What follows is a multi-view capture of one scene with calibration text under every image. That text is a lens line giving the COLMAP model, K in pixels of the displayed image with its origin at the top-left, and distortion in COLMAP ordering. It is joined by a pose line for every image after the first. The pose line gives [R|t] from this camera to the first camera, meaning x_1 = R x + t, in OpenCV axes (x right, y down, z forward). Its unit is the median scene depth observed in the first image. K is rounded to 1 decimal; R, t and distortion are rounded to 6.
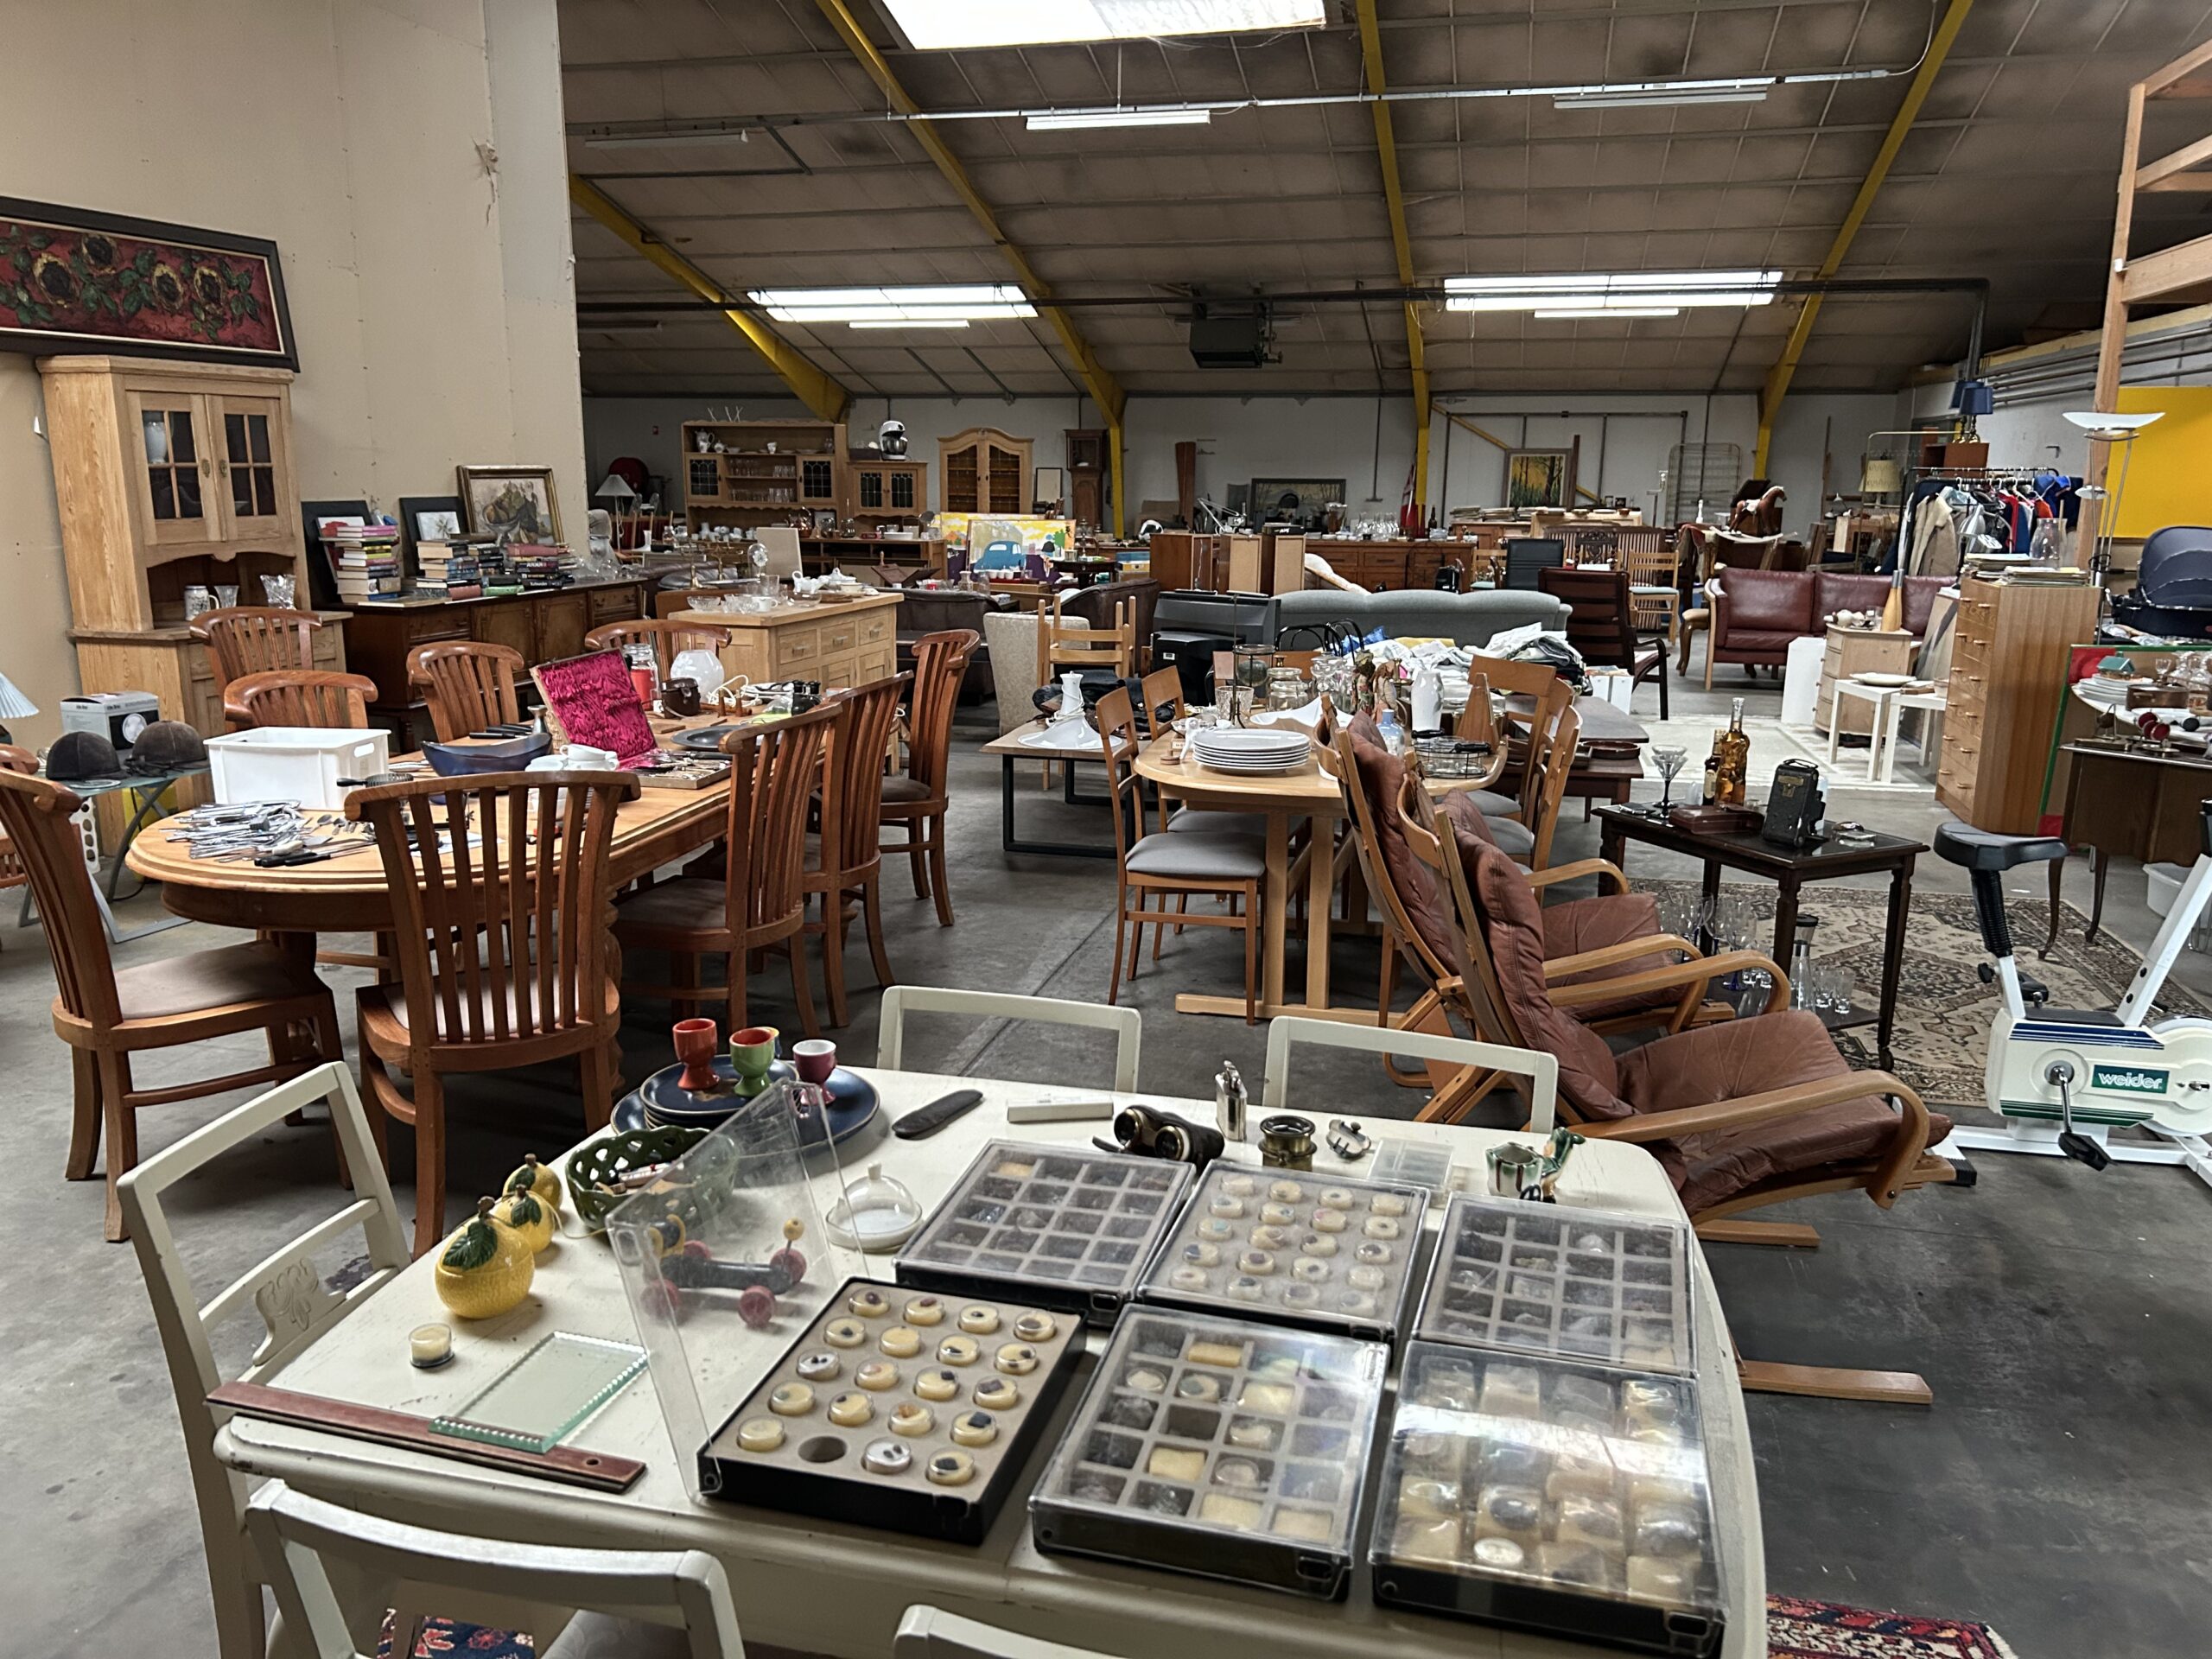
lens RADIAL K [[1660.6, 0, 1096.9], [0, 1660.6, 834.3], [0, 0, 1]] dist [0.044584, -0.047074]
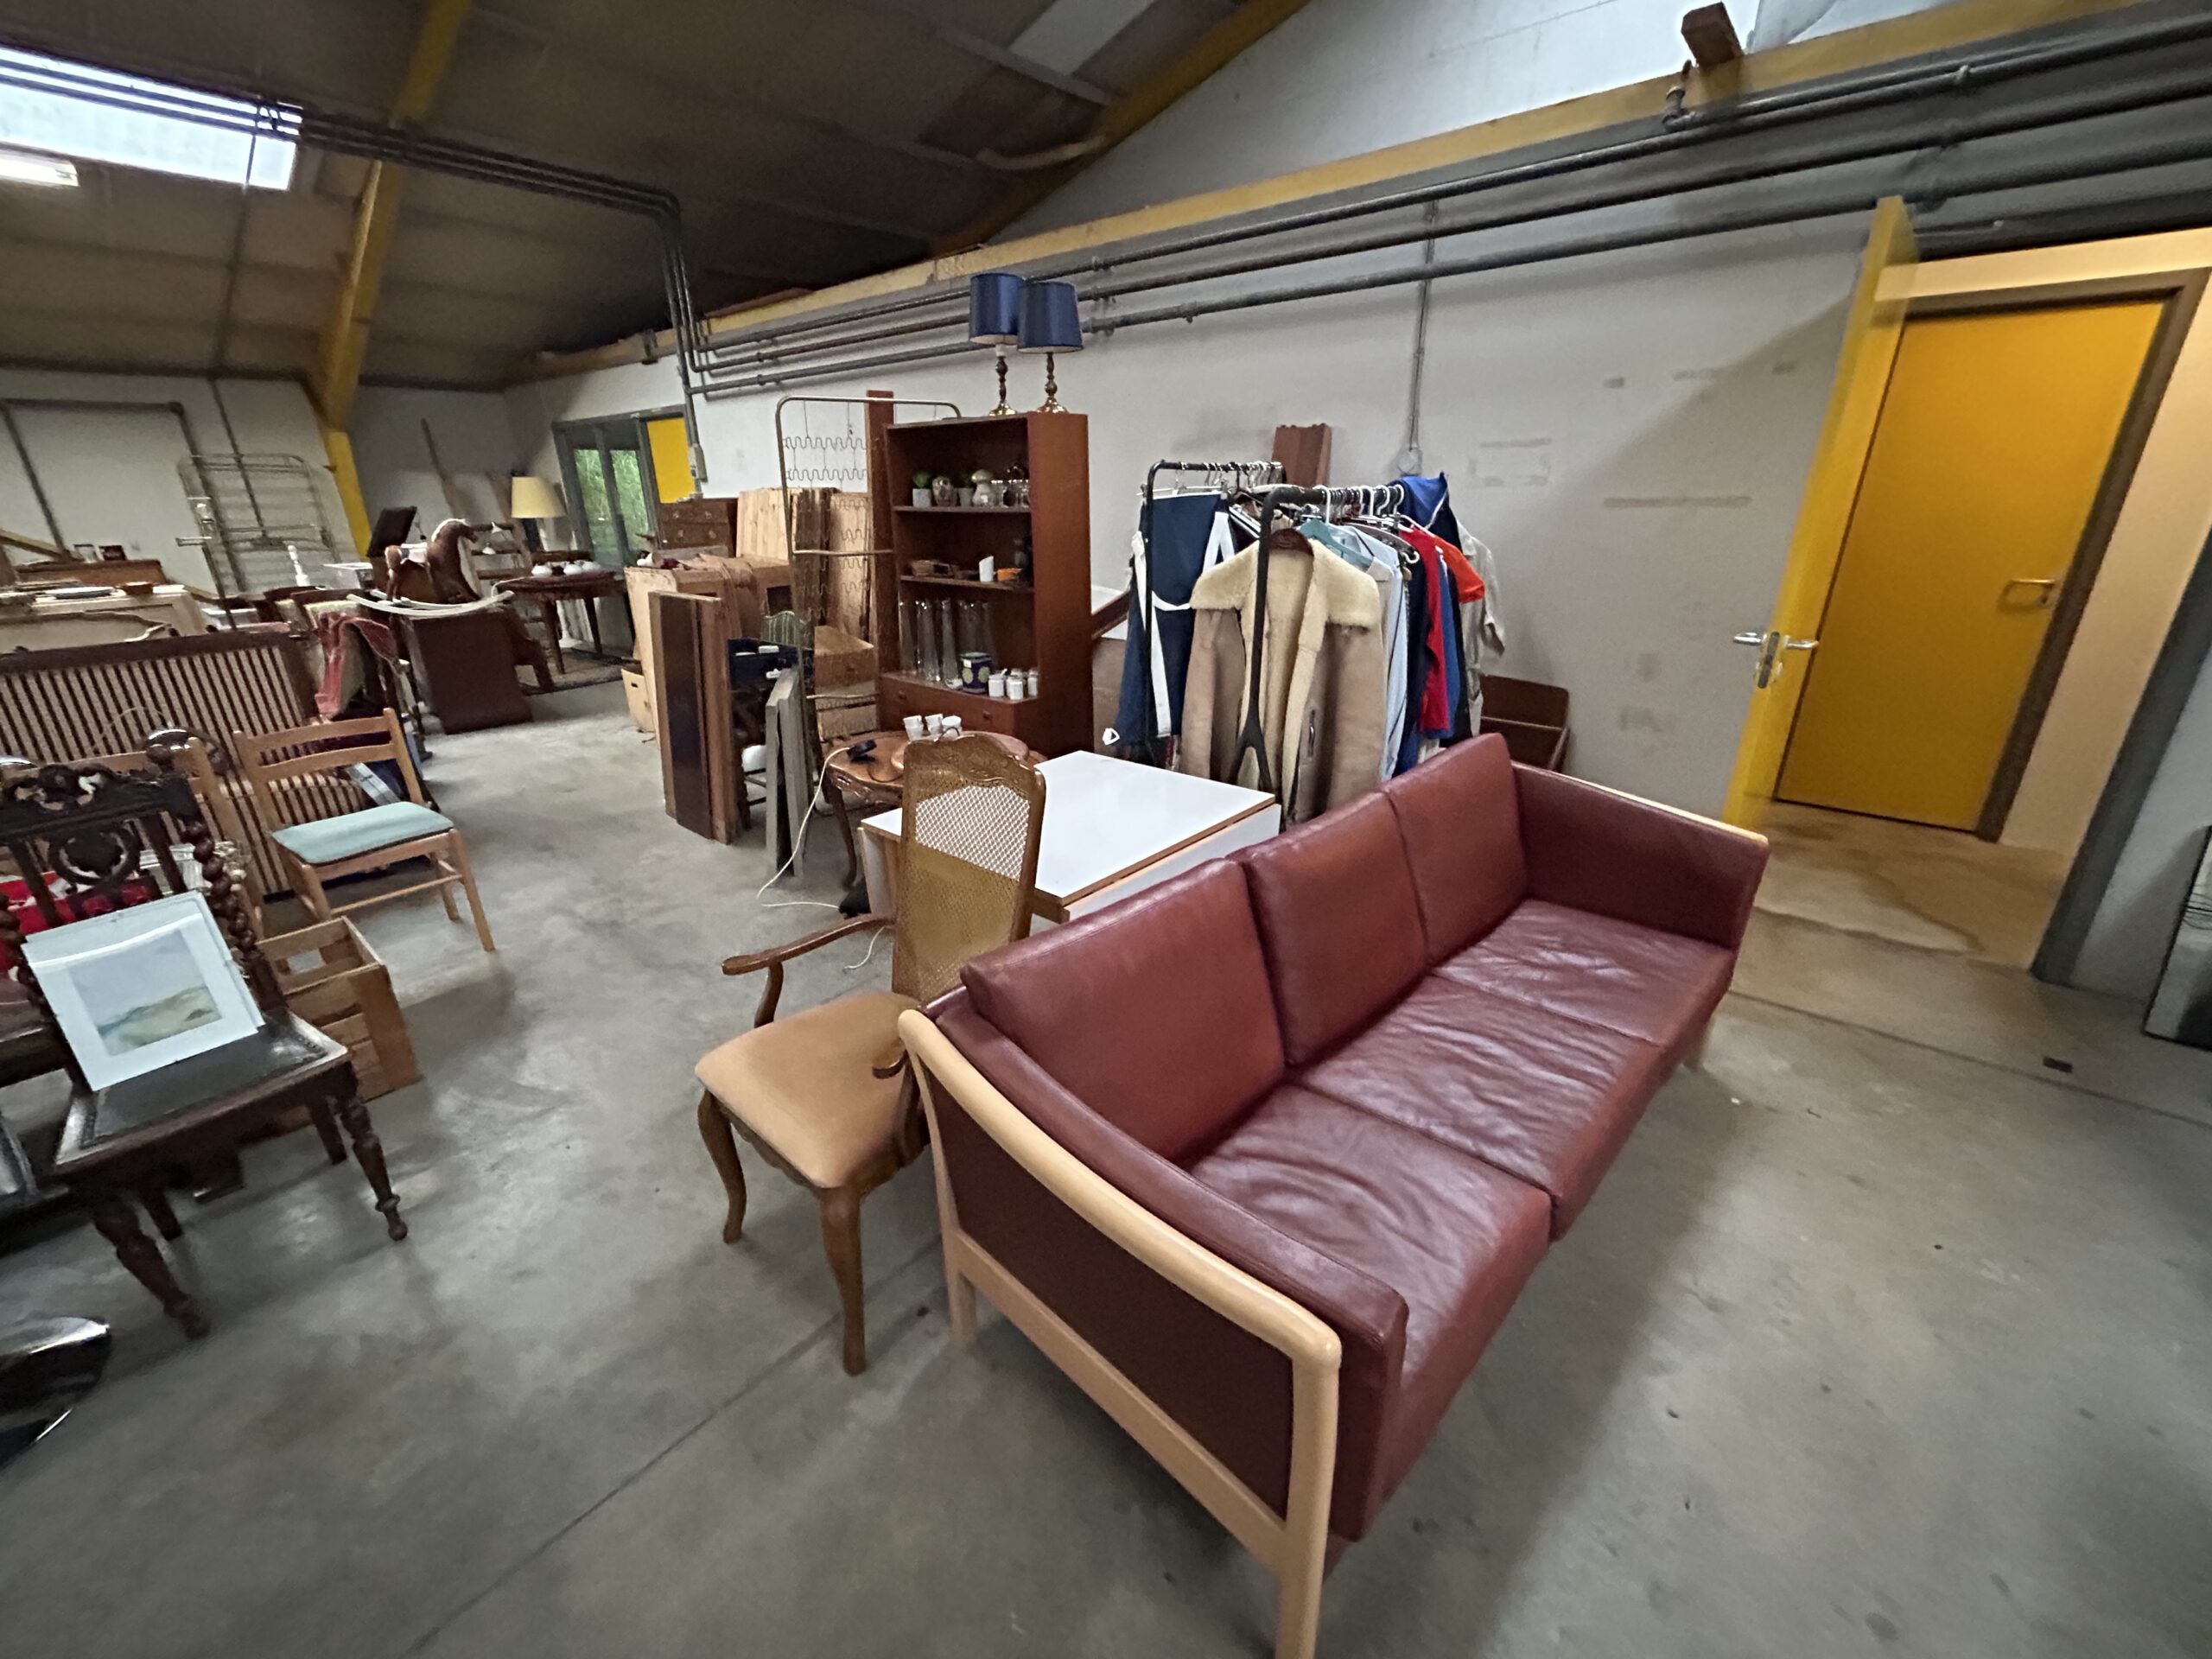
lens RADIAL K [[889.4, 0, 1095.3], [0, 889.4, 831.9], [0, 0, 1]] dist [-0.002645, -0.000438]
pose [[0.444600, -0.339199, 0.829021, 0.165958], [0.211930, 0.939082, 0.270574, -0.112091], [-0.870297, 0.055397, 0.489402, 0.521135]]
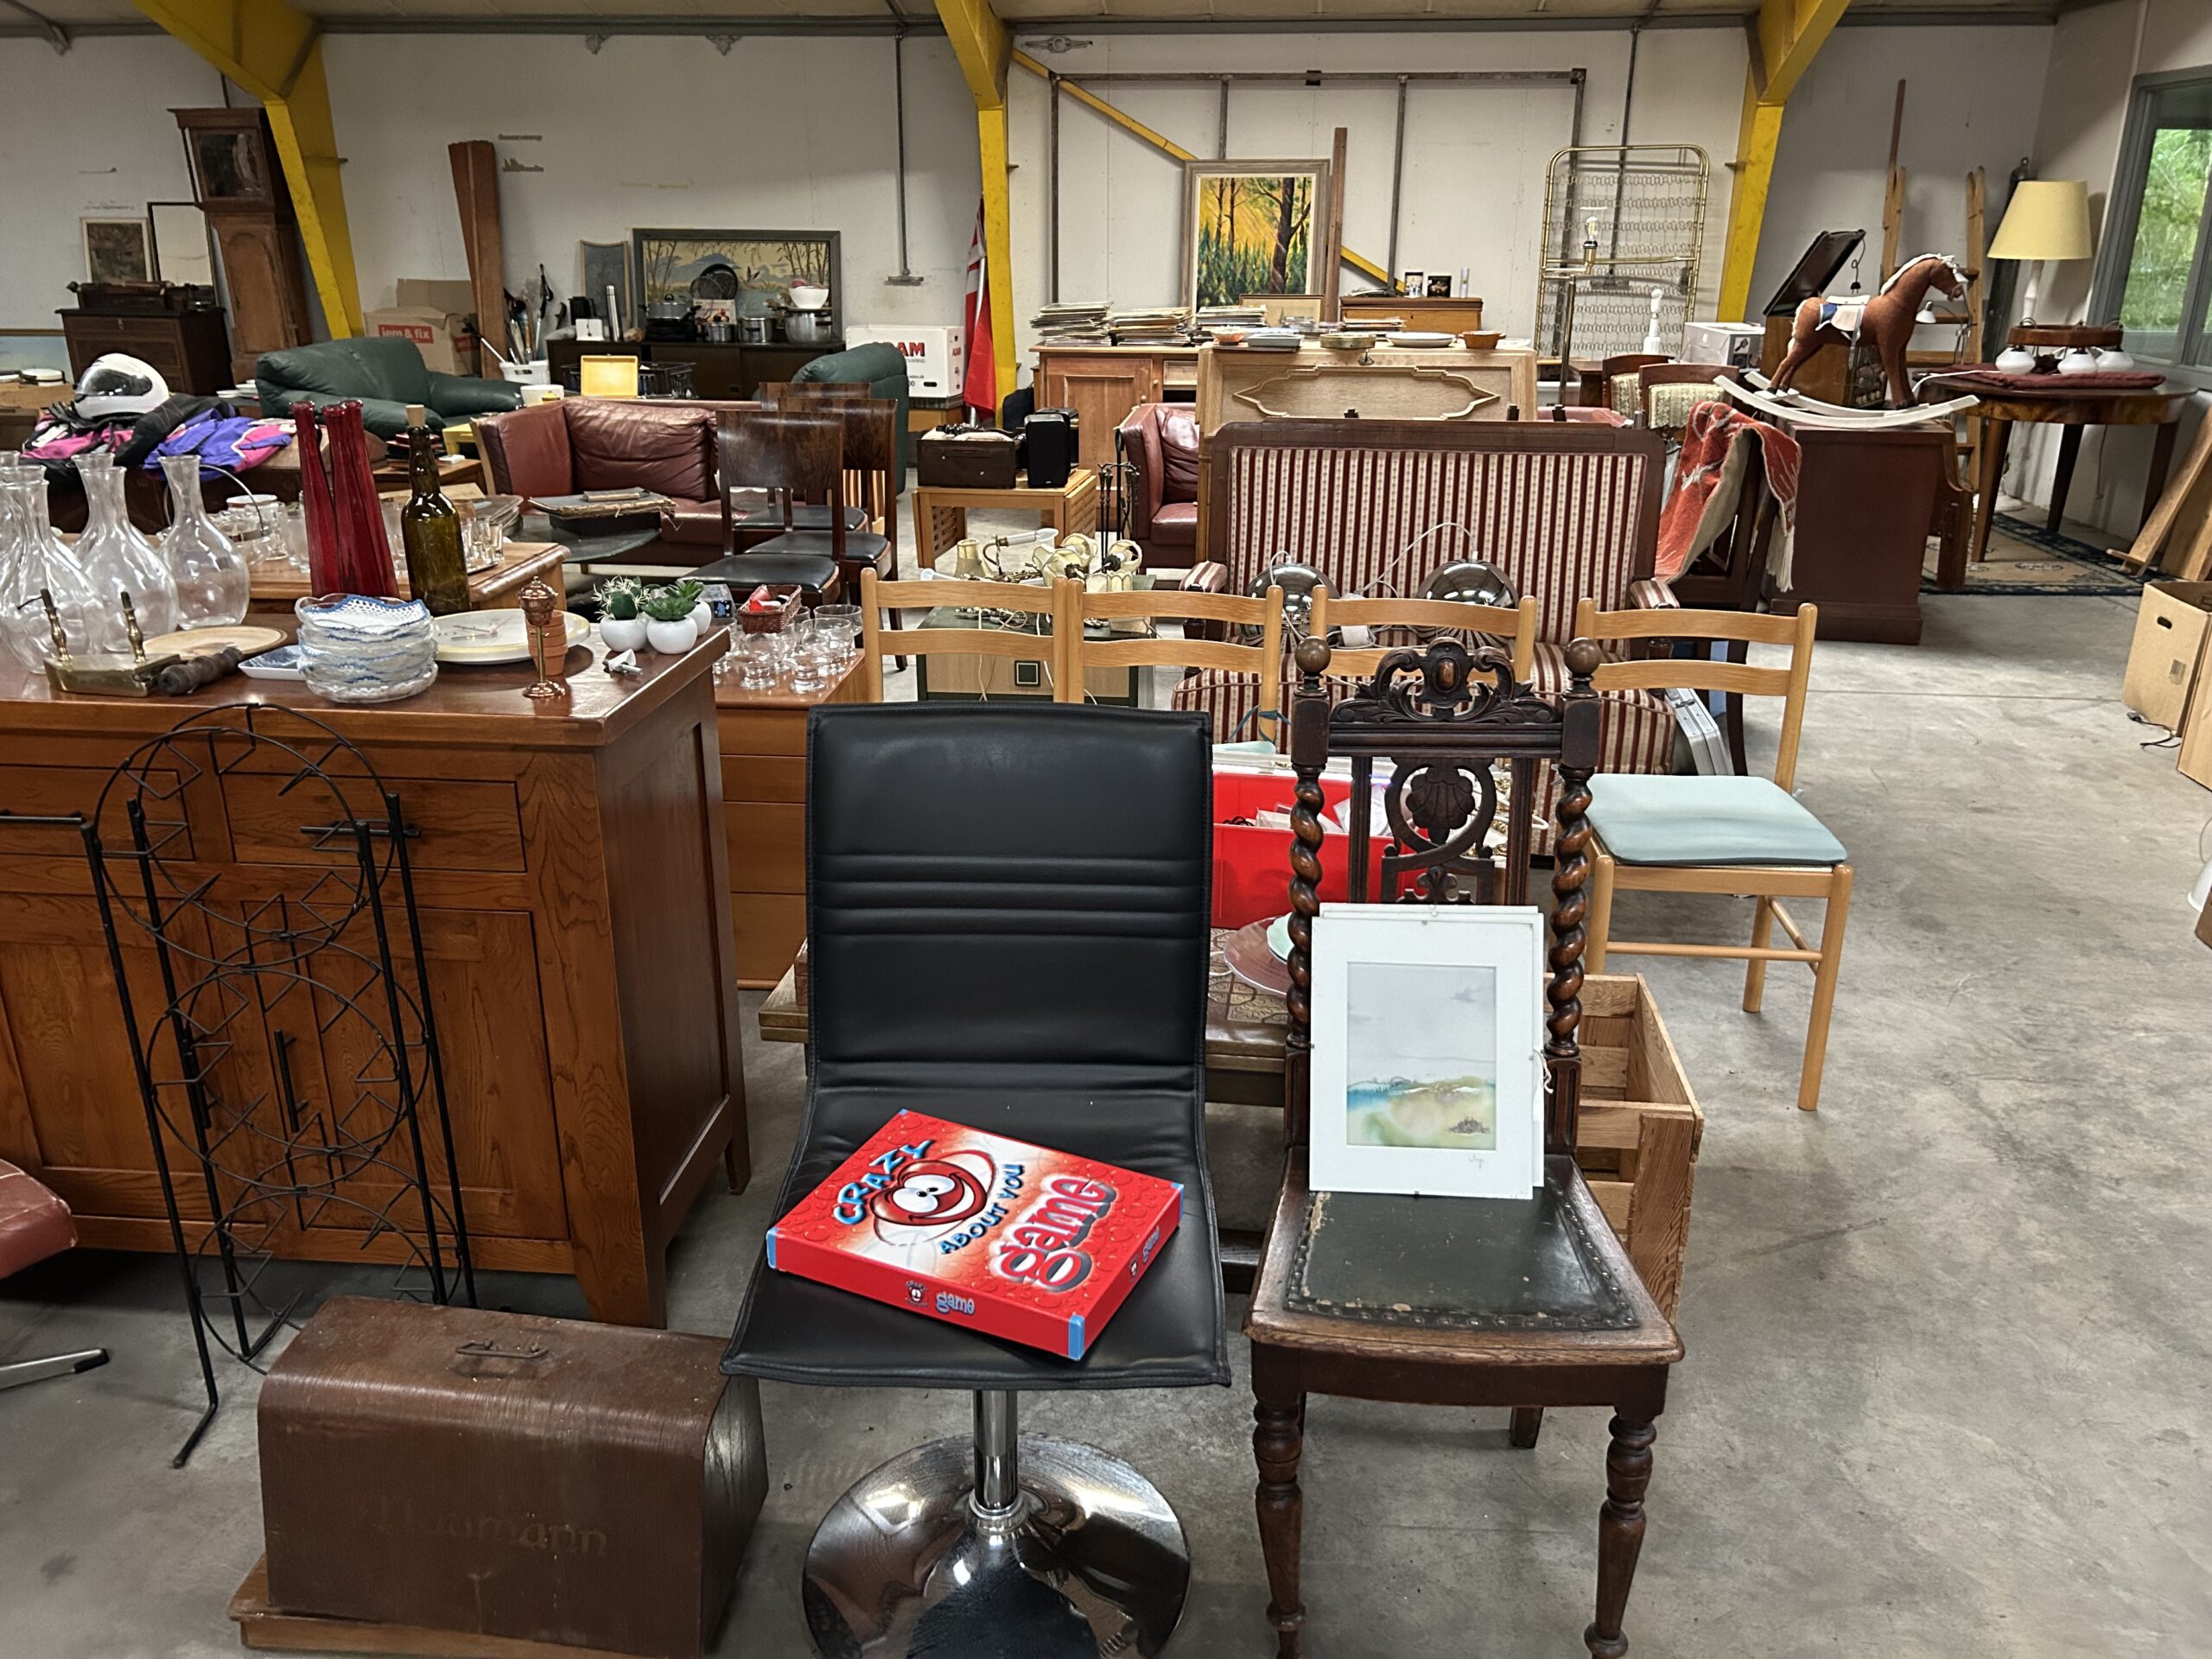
lens RADIAL K [[1660.6, 0, 1106.8], [0, 1660.6, 815.5], [0, 0, 1]] dist [0.044584, -0.047074]
pose [[0.991191, -0.046437, 0.124036, 0.163757], [0.030438, 0.991320, 0.127900, -0.118033], [-0.128899, -0.122998, 0.984000, 0.553556]]
